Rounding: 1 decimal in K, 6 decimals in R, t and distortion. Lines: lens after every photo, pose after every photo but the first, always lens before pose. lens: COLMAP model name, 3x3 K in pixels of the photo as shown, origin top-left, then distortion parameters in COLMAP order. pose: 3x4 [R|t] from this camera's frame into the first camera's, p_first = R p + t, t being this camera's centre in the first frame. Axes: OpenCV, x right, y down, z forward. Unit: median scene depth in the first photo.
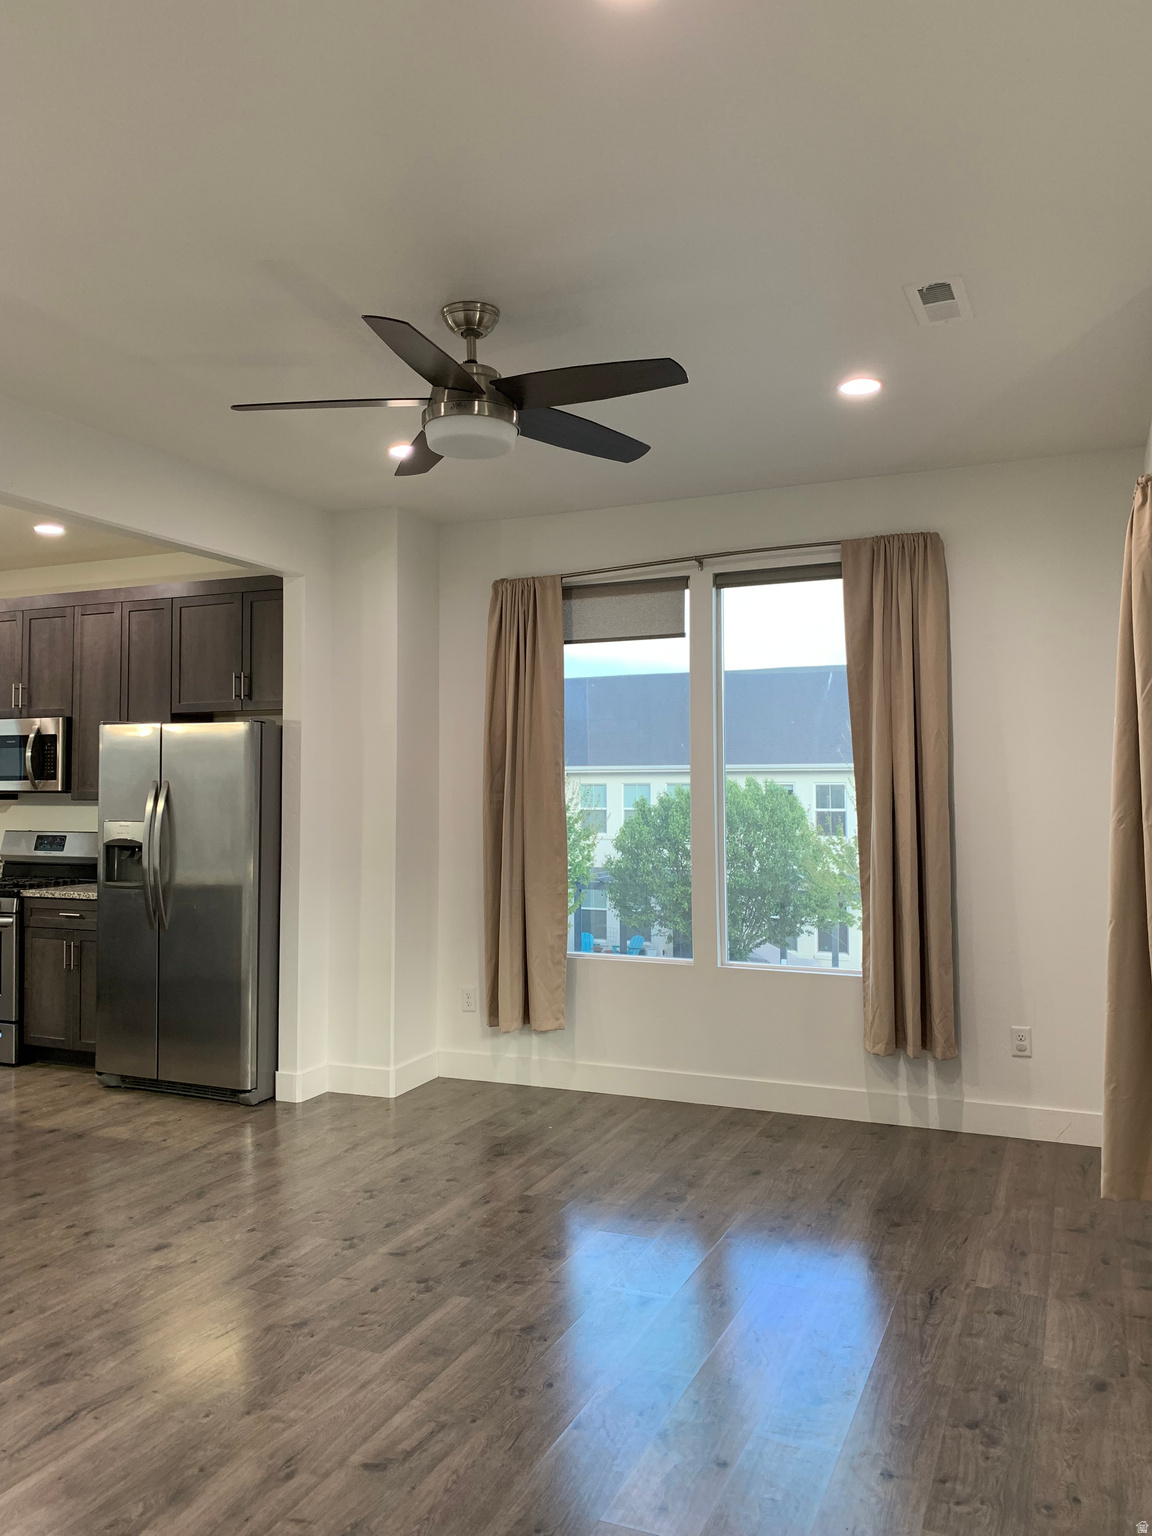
lens RADIAL K [[1186.6, 0, 565.4], [0, 1186.6, 755.9], [0, 0, 1]] dist [0.000356, 0.016171]
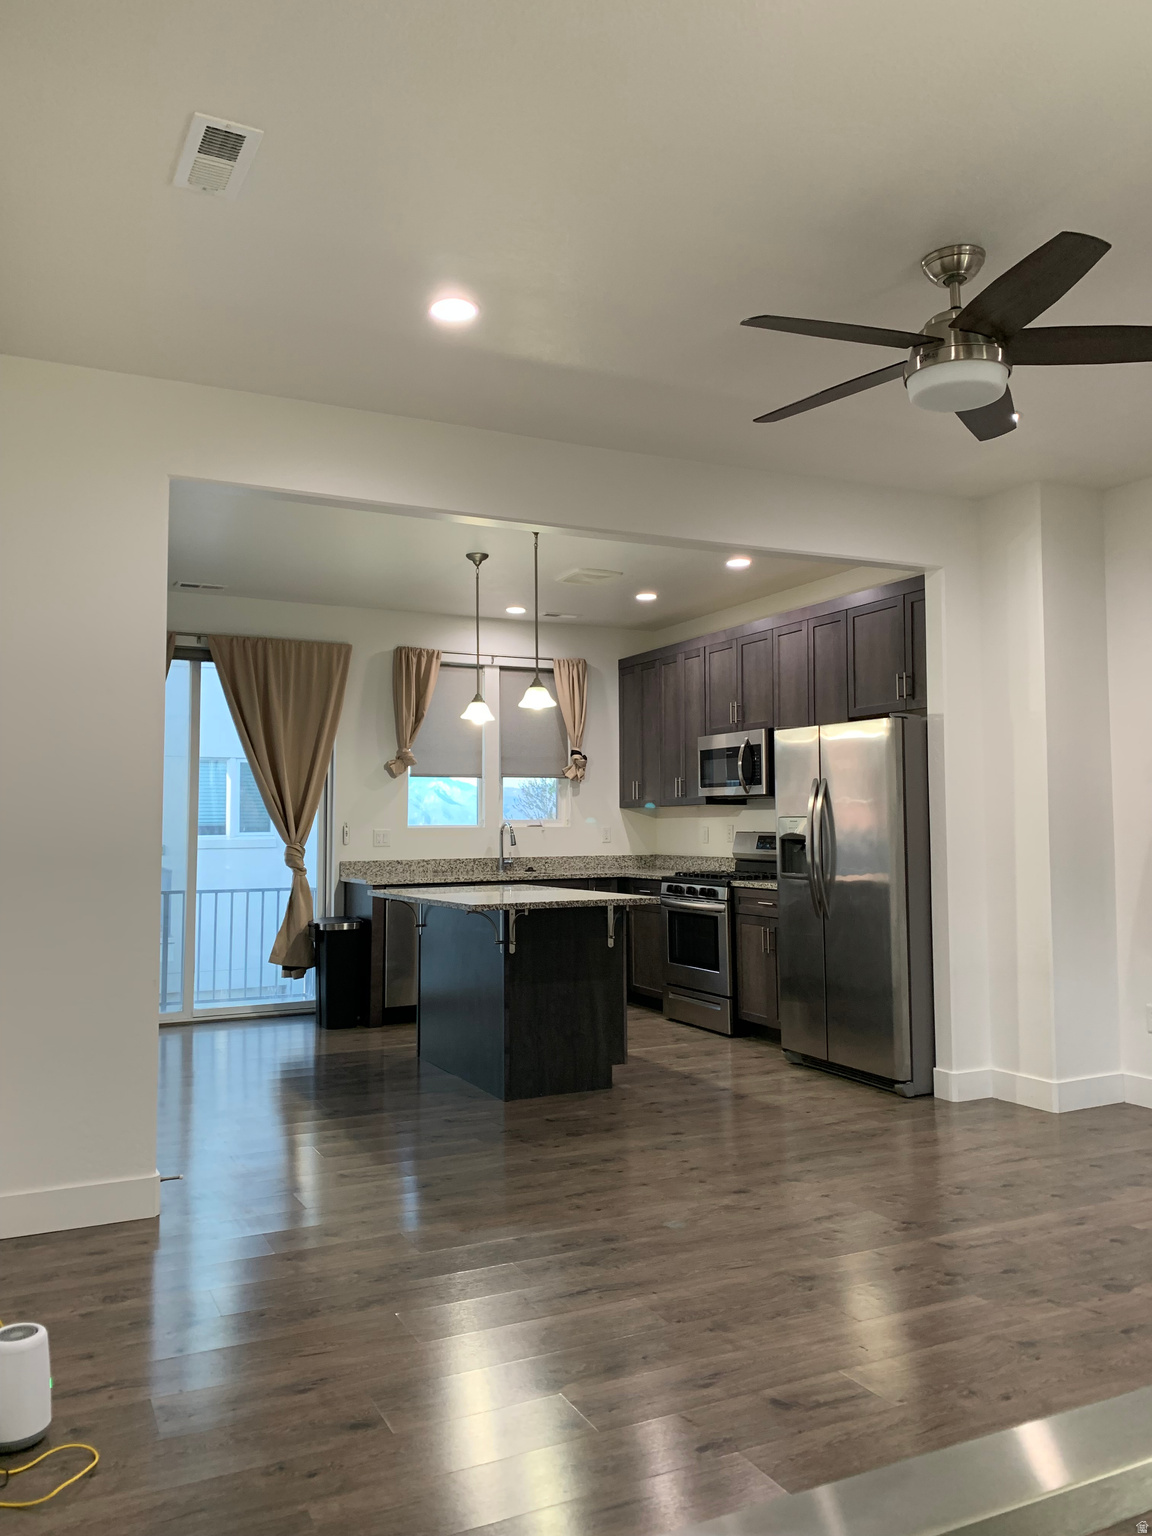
lens RADIAL K [[1167.0, 0, 573.7], [0, 1167.0, 747.9], [0, 0, 1]] dist [0.112634, -0.183337]
pose [[0.765711, -0.046191, -0.641524, 0.171078], [0.024146, 0.998779, -0.043095, 0.033910], [0.642732, 0.017508, 0.765891, 0.043524]]
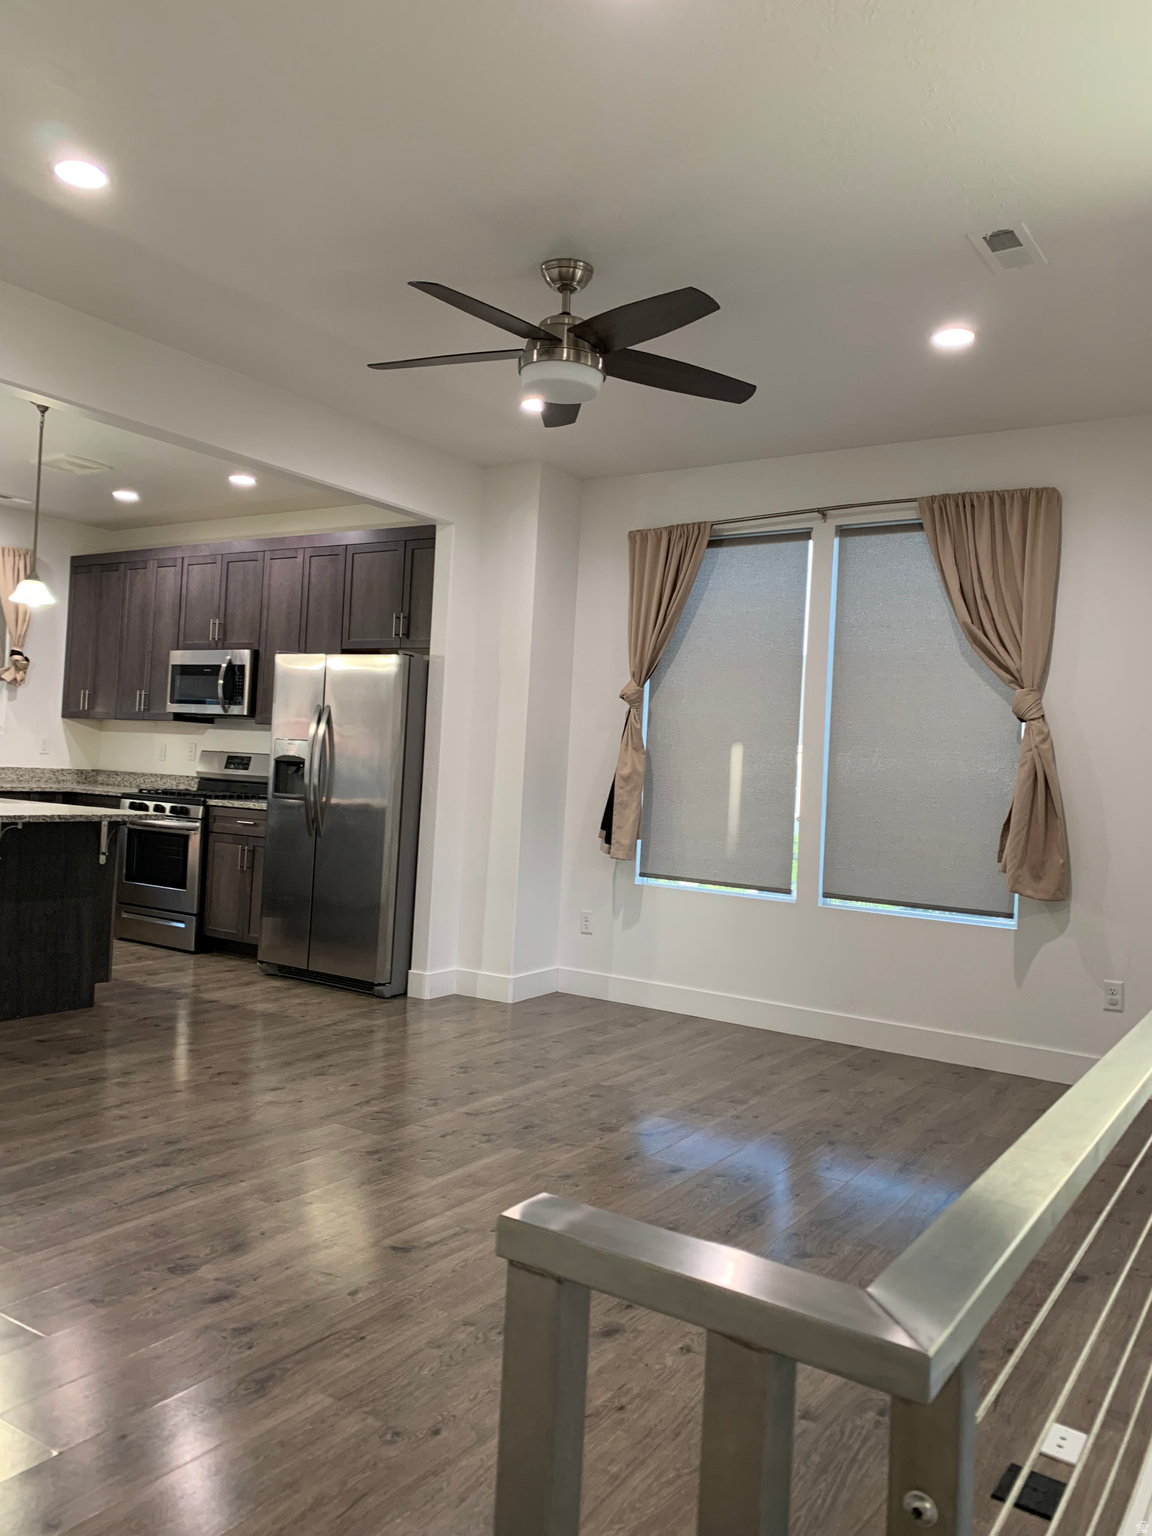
lens RADIAL K [[1173.3, 0, 562.0], [0, 1173.3, 748.9], [0, 0, 1]] dist [0.115186, -0.232608]
pose [[0.982766, 0.050200, -0.177907, 0.081837], [-0.048056, 0.998711, 0.016347, 0.033589], [0.178498, -0.007516, 0.983912, -0.057474]]
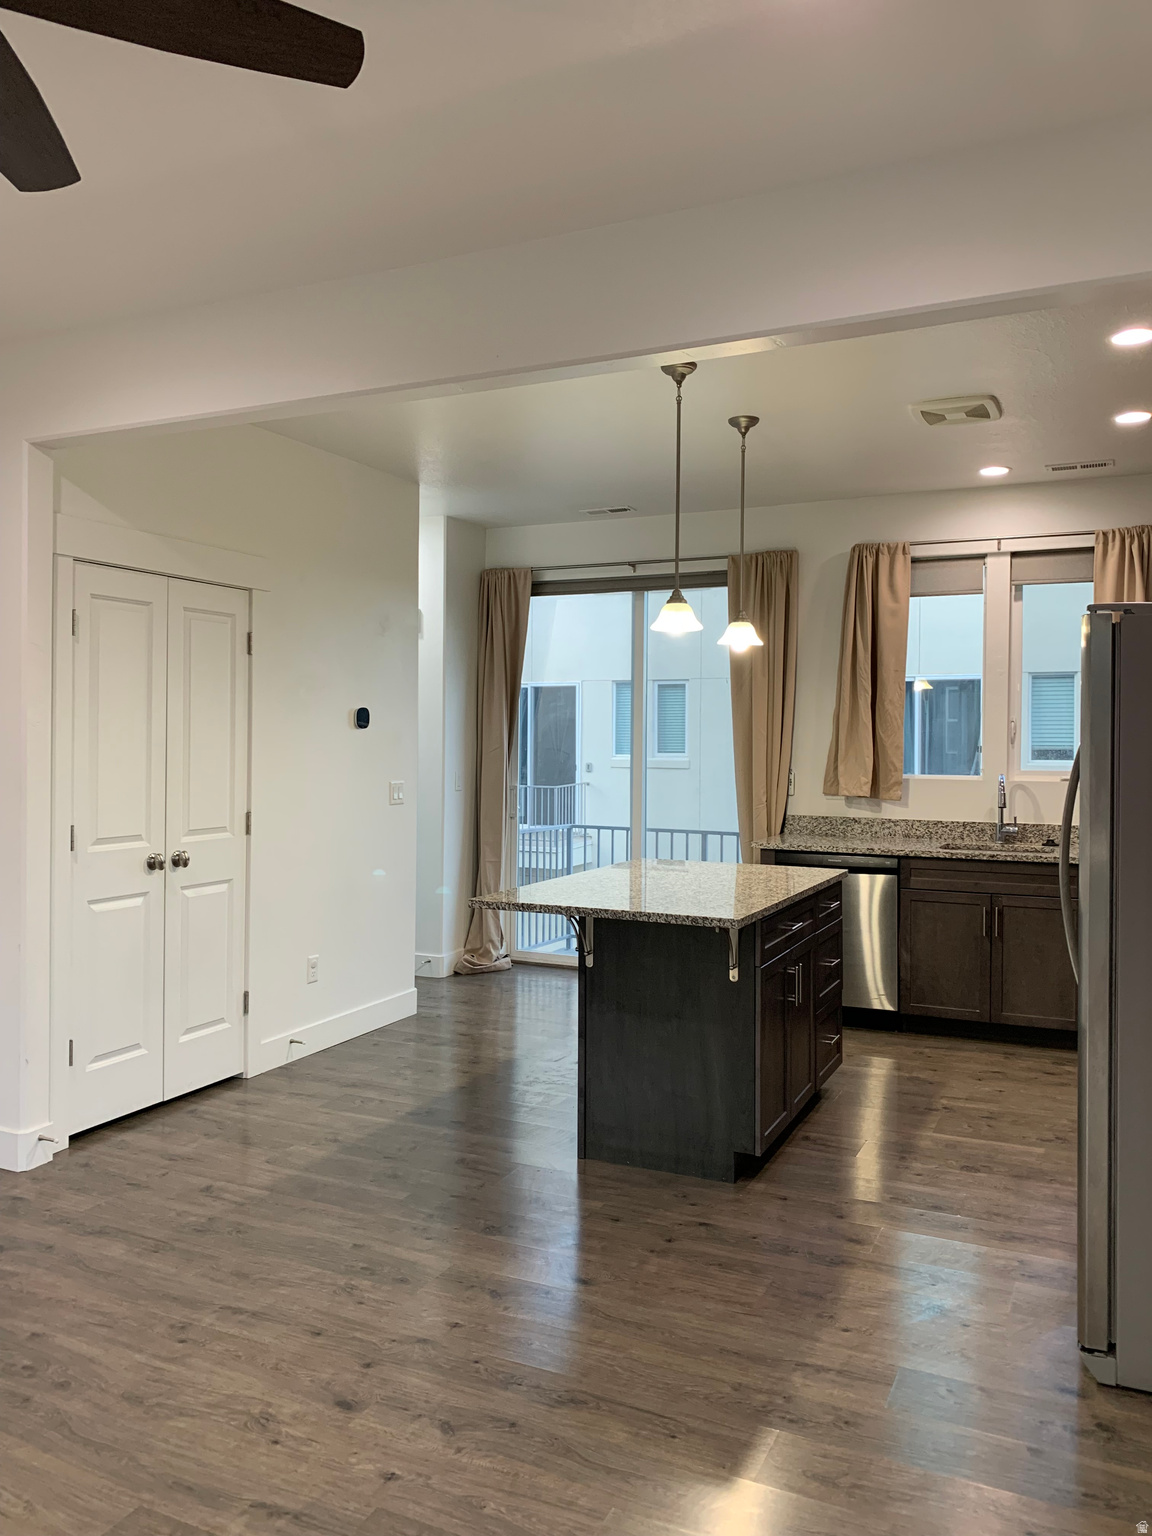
lens RADIAL K [[1180.2, 0, 564.8], [0, 1180.2, 761.0], [0, 0, 1]] dist [0.027118, -0.022595]
pose [[-0.028680, 0.022435, -0.999337, 0.228120], [0.025333, 0.999443, 0.021710, 0.016792], [0.999268, -0.024694, -0.029232, 0.770591]]
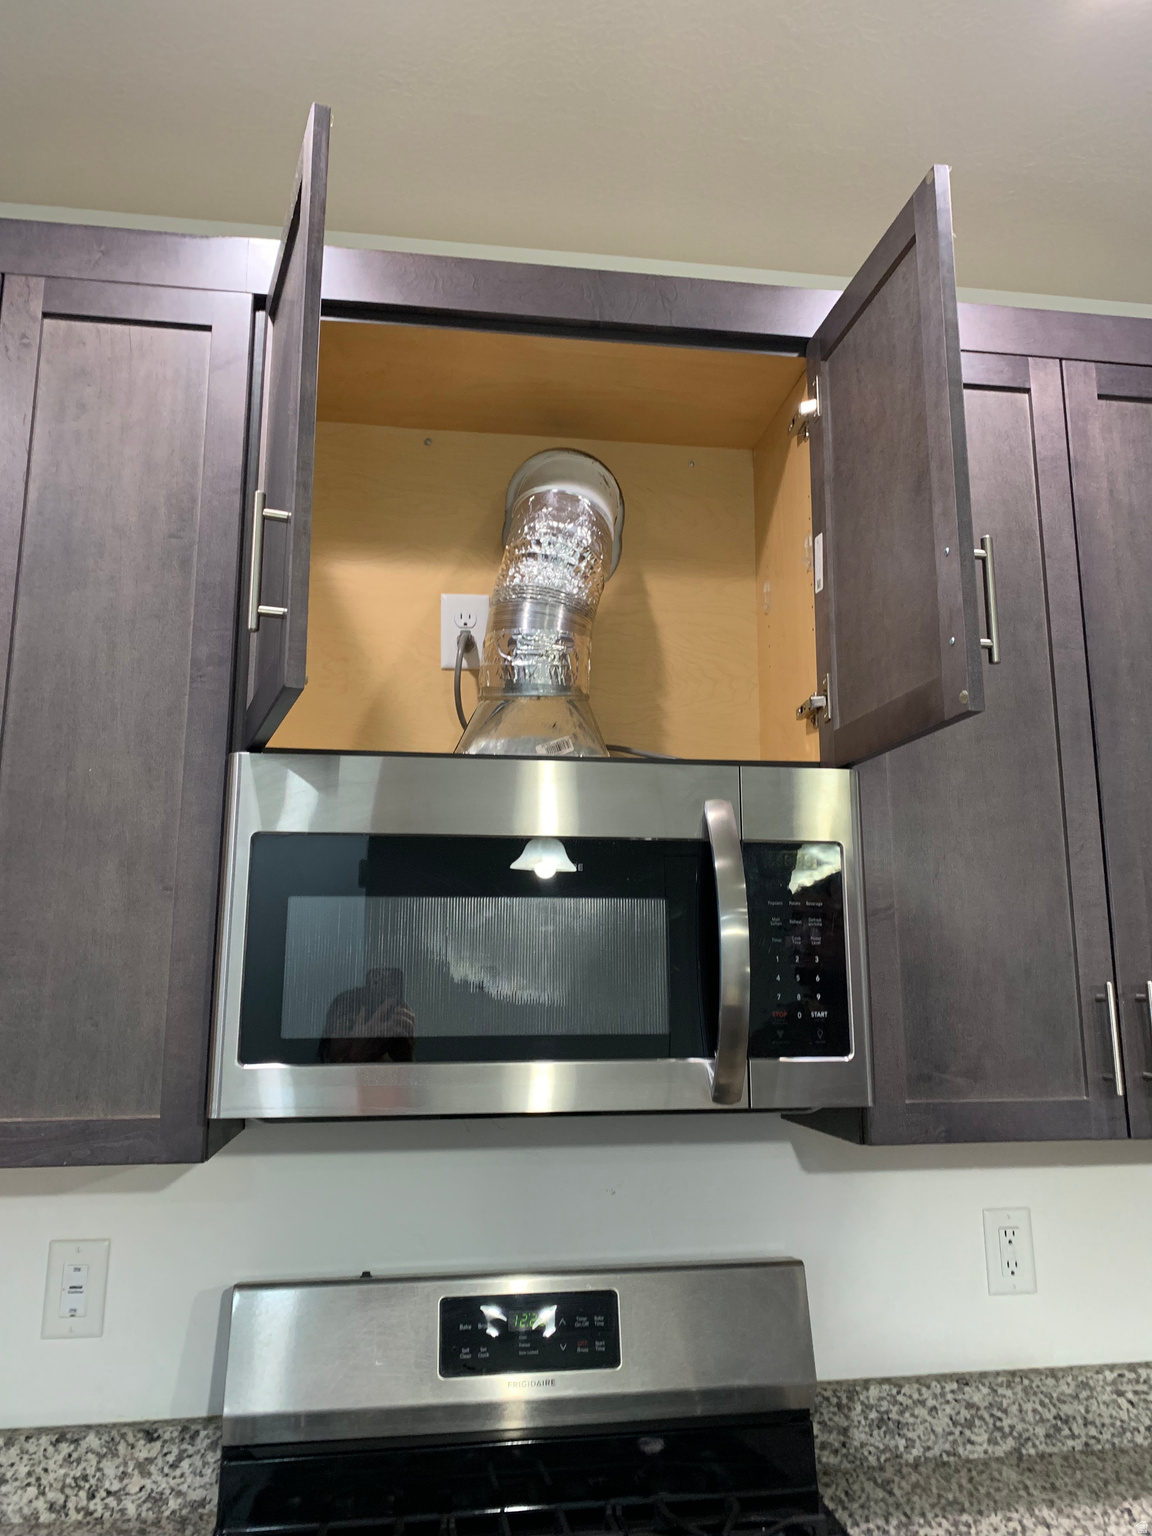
lens RADIAL K [[1173.4, 0, 569.8], [0, 1173.4, 764.3], [0, 0, 1]] dist [0.059435, -0.100892]
pose [[0.844262, 0.097967, 0.526900, -0.685747], [-0.011242, 0.986171, -0.165346, 0.005511], [-0.535812, 0.133672, 0.833689, 0.981759]]
